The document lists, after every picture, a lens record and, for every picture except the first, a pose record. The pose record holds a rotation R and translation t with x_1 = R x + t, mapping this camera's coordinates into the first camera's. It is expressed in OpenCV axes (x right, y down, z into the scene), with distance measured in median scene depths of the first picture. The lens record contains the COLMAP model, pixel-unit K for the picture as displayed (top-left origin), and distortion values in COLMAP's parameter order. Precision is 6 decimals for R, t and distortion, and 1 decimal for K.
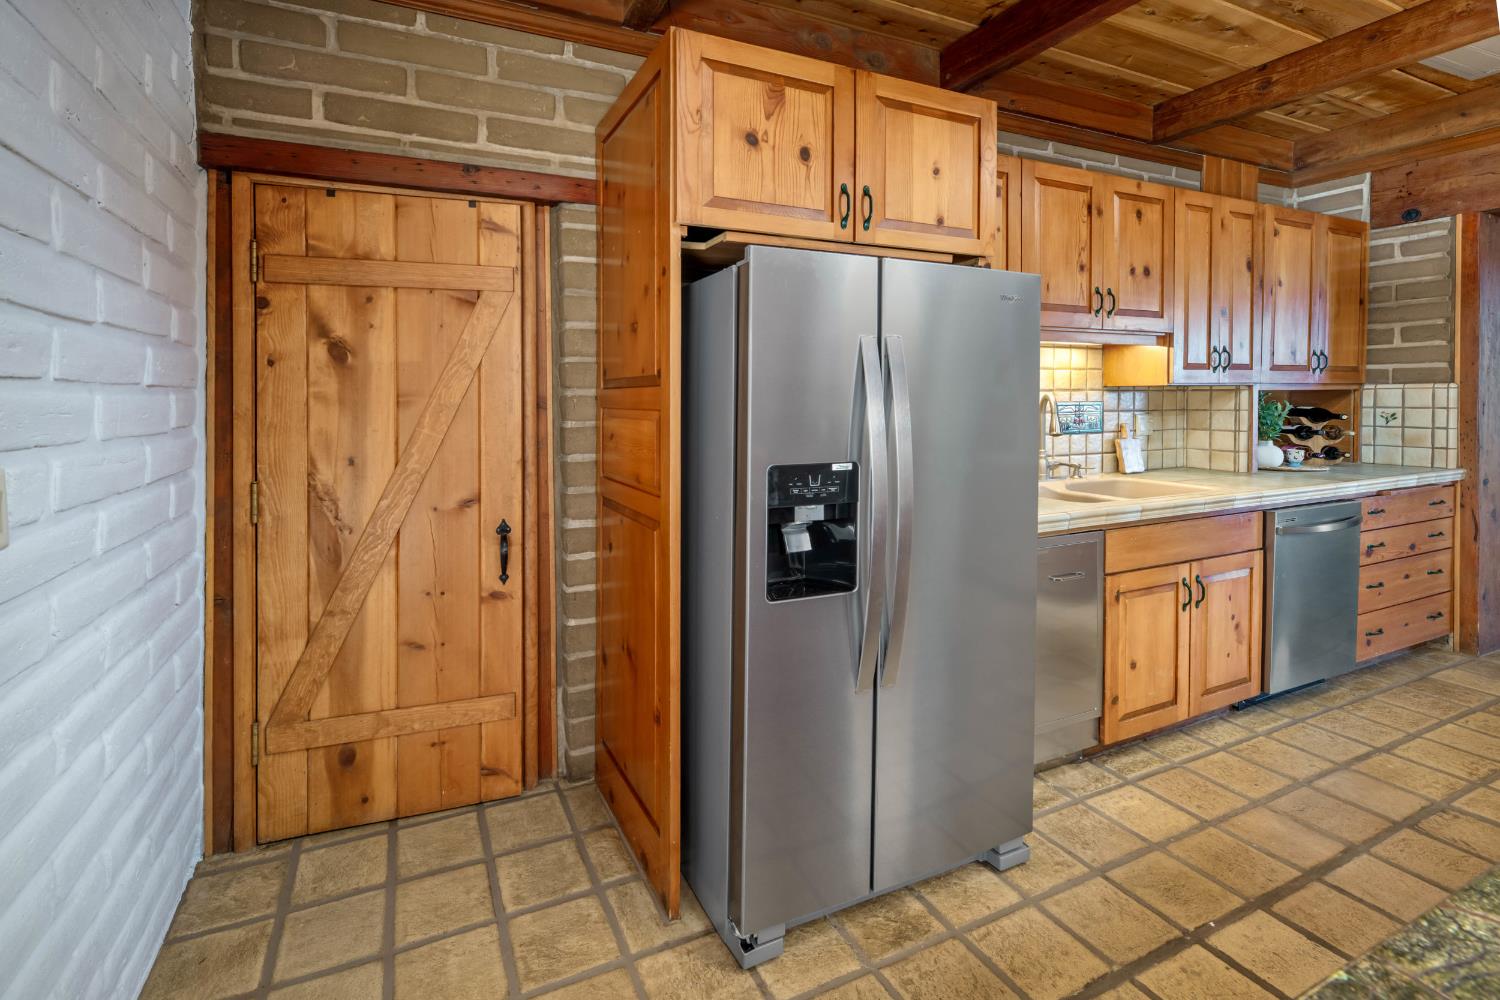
lens RADIAL K [[613.4, 0, 700.7], [0, 613.4, 409.8], [0, 0, 1]] dist [0.000390, -0.000071]
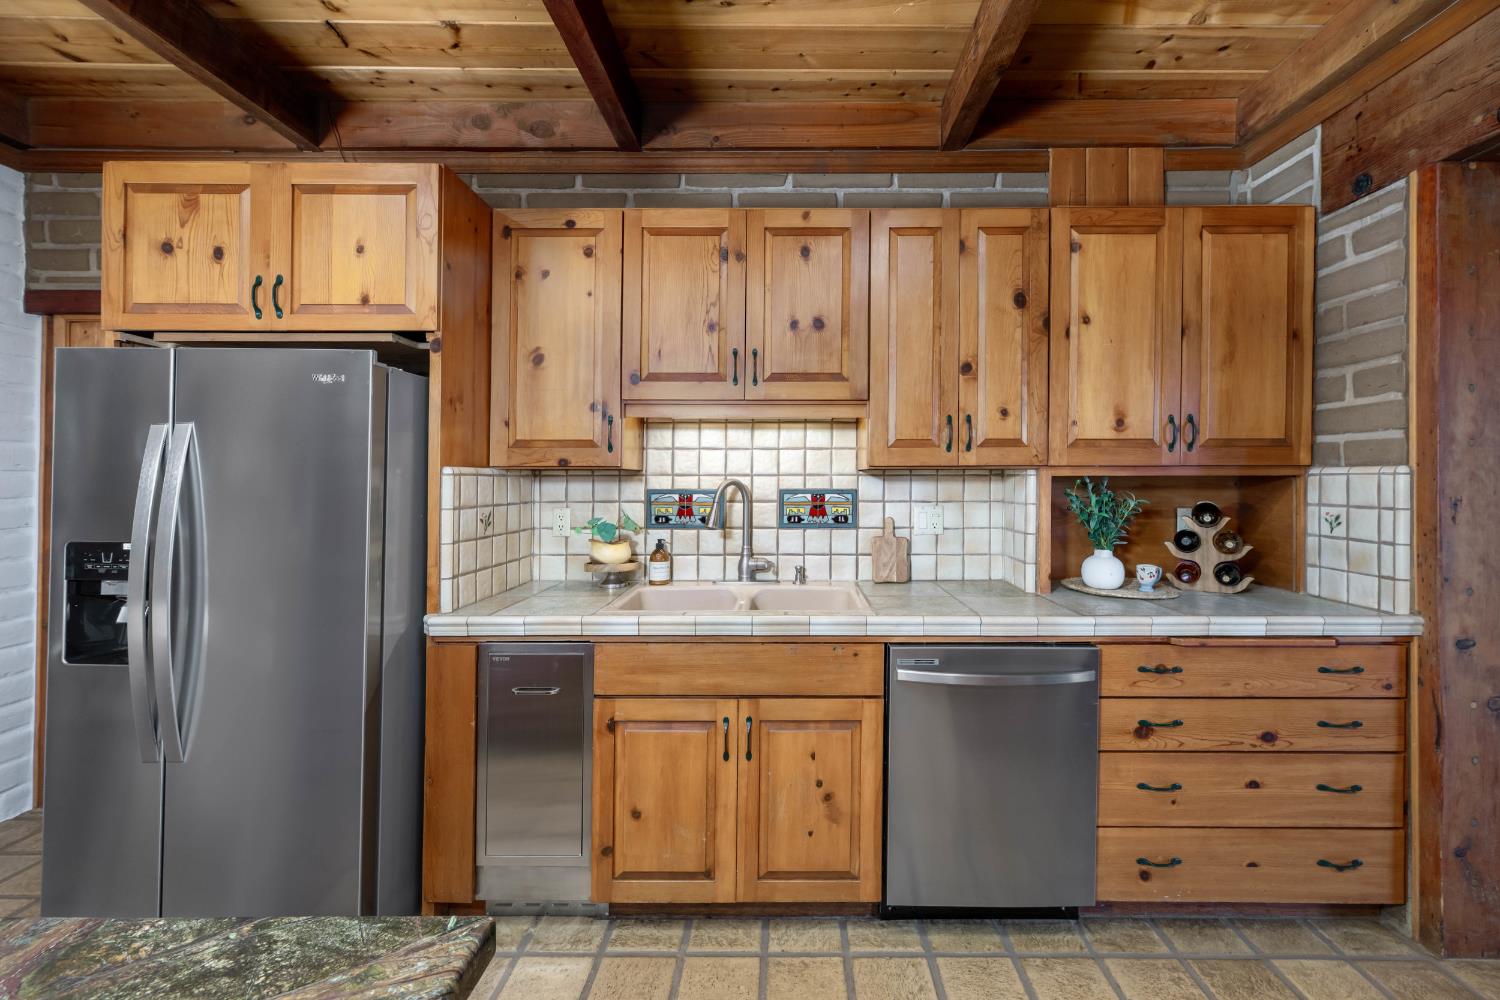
lens RADIAL K [[621.6, 0, 765.9], [0, 621.6, 482.3], [0, 0, 1]] dist [0.002715, 0.000395]
pose [[0.921798, 0.009430, -0.387556, 0.977972], [-0.014941, 0.999826, -0.011211, -0.013476], [0.387383, 0.016125, 0.921778, 0.249446]]
